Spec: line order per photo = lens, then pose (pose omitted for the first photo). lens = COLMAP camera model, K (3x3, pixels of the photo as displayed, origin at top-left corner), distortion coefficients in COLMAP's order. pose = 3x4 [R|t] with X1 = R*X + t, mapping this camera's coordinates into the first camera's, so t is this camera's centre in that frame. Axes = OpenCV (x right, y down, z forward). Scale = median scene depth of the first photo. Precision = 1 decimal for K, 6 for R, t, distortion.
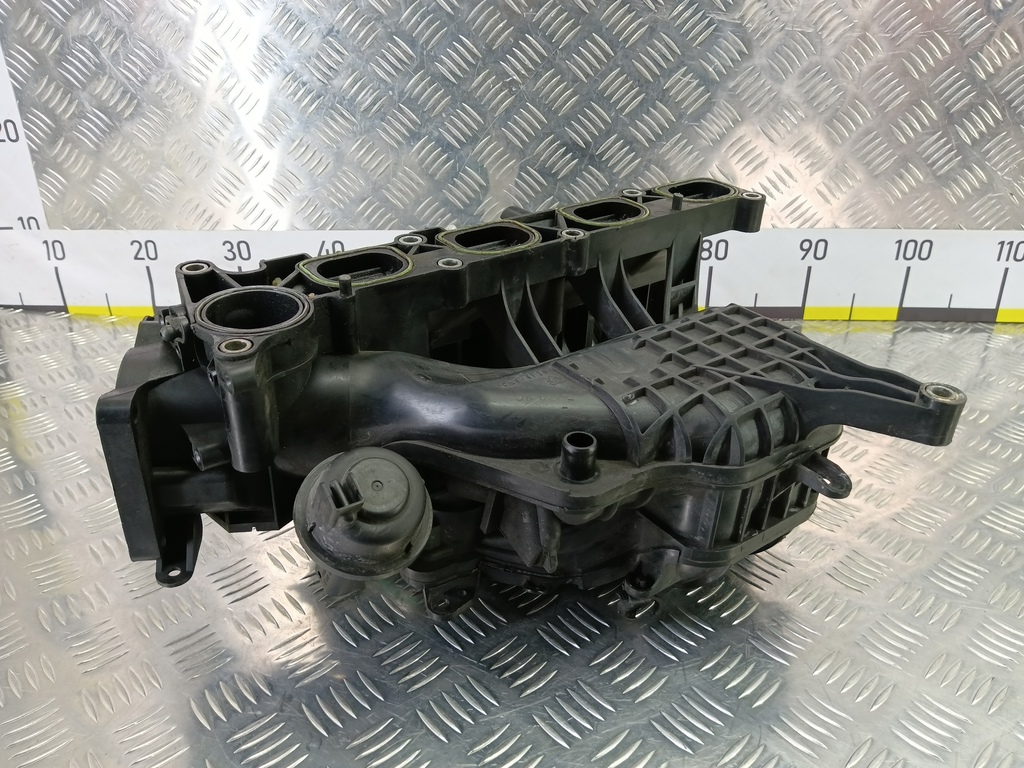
lens RADIAL K [[786.6, 0, 510.4], [0, 786.6, 374.9], [0, 0, 1]] dist [-0.010508, -0.059053]
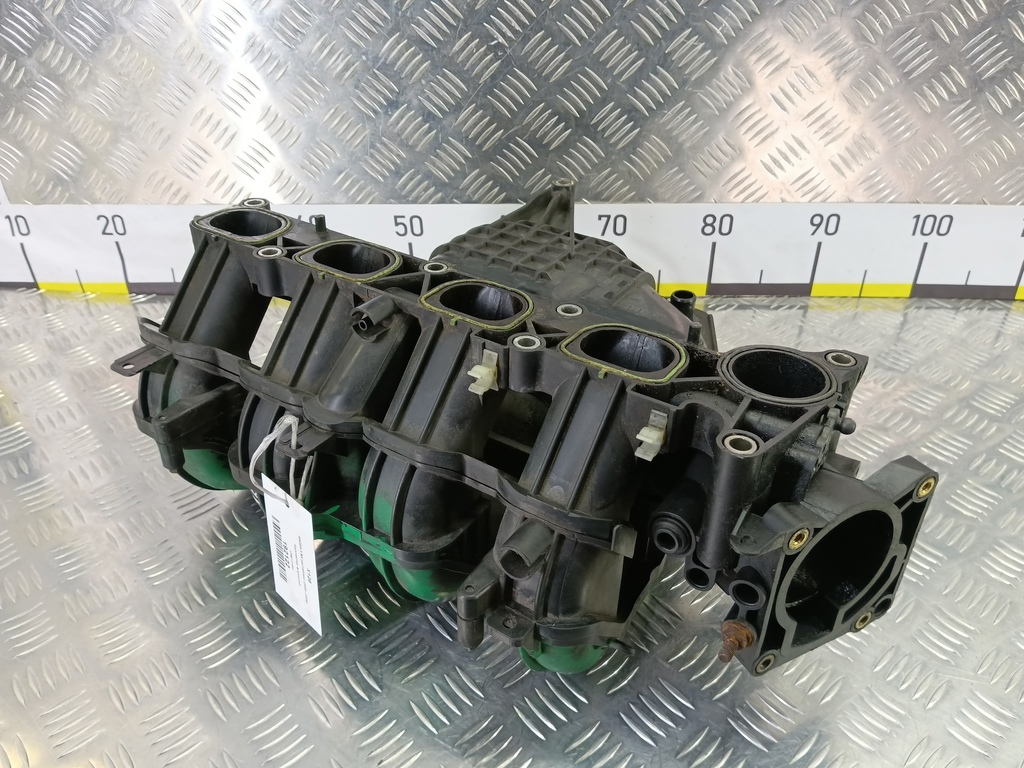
lens RADIAL K [[786.6, 0, 517.5], [0, 786.6, 371.2], [0, 0, 1]] dist [-0.010508, -0.059053]
pose [[0.999966, -0.005539, -0.006076, 0.028546], [0.006369, 0.989209, 0.146375, -0.135587], [0.005200, -0.146409, 0.989210, 0.055289]]
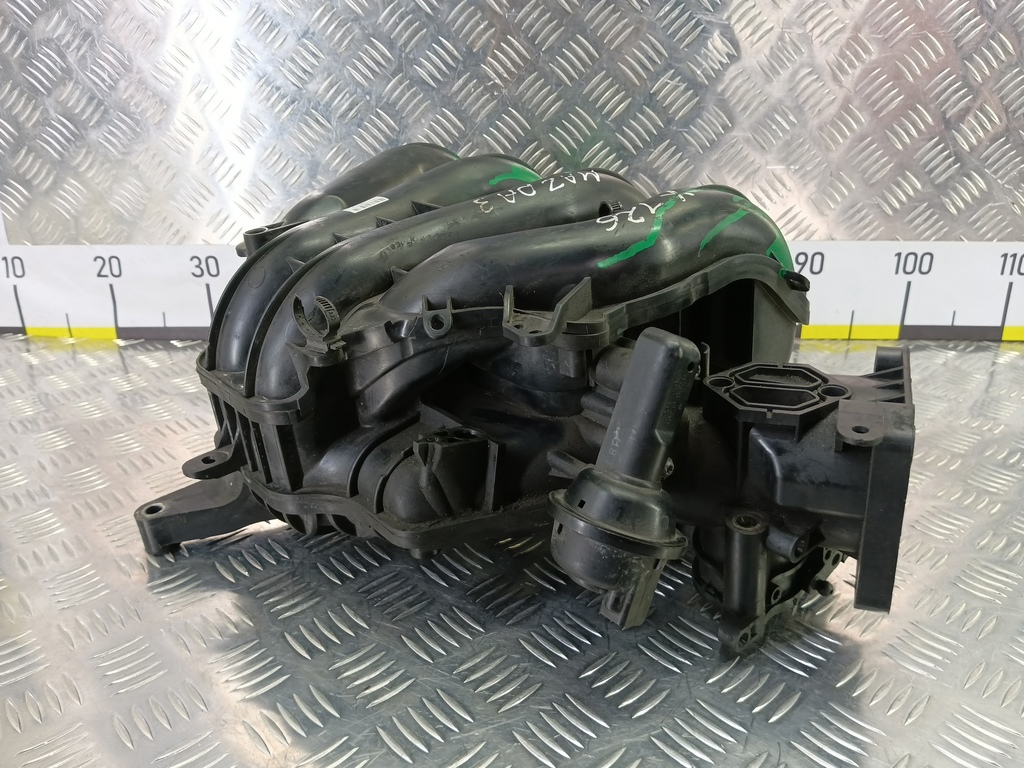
lens RADIAL K [[786.6, 0, 507.6], [0, 786.6, 388.9], [0, 0, 1]] dist [-0.010508, -0.059053]
pose [[0.999924, -0.000776, 0.012307, 0.006875], [0.001664, 0.997378, -0.072349, 0.067064], [-0.012219, 0.072364, 0.997303, 0.066845]]
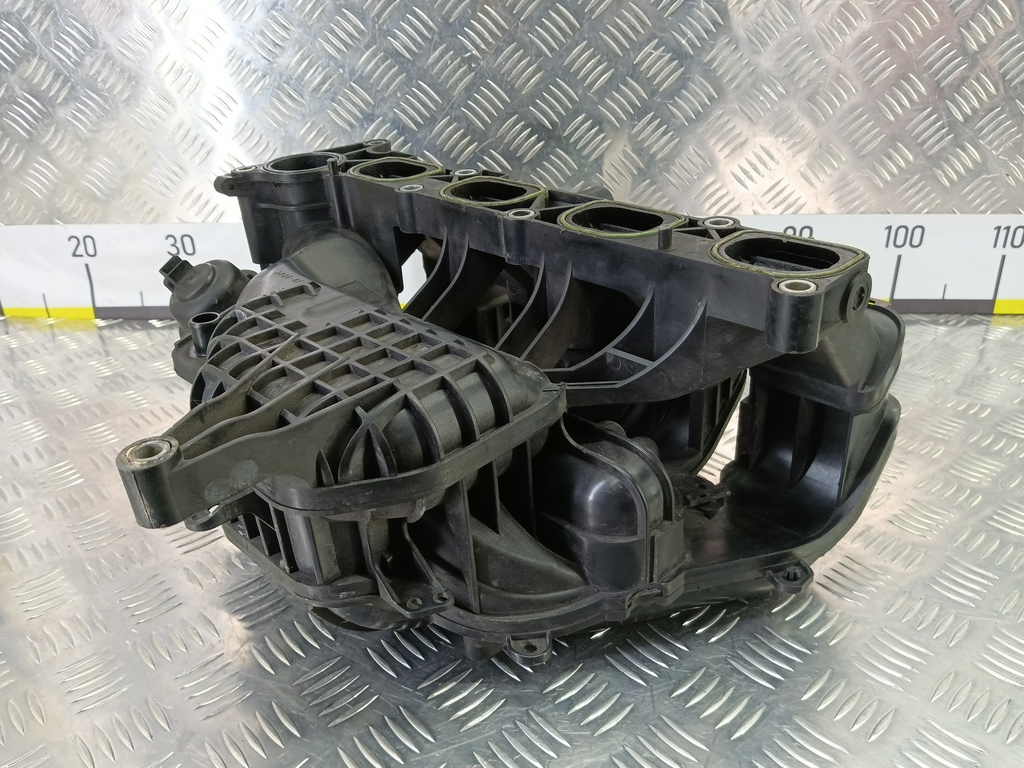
lens RADIAL K [[786.6, 0, 510.1], [0, 786.6, 380.1], [0, 0, 1]] dist [-0.010508, -0.059053]
pose [[0.999885, -0.010150, 0.011225, 0.034075], [0.010332, 0.999814, -0.016257, 0.023948], [-0.011058, 0.016371, 0.999805, 0.077829]]
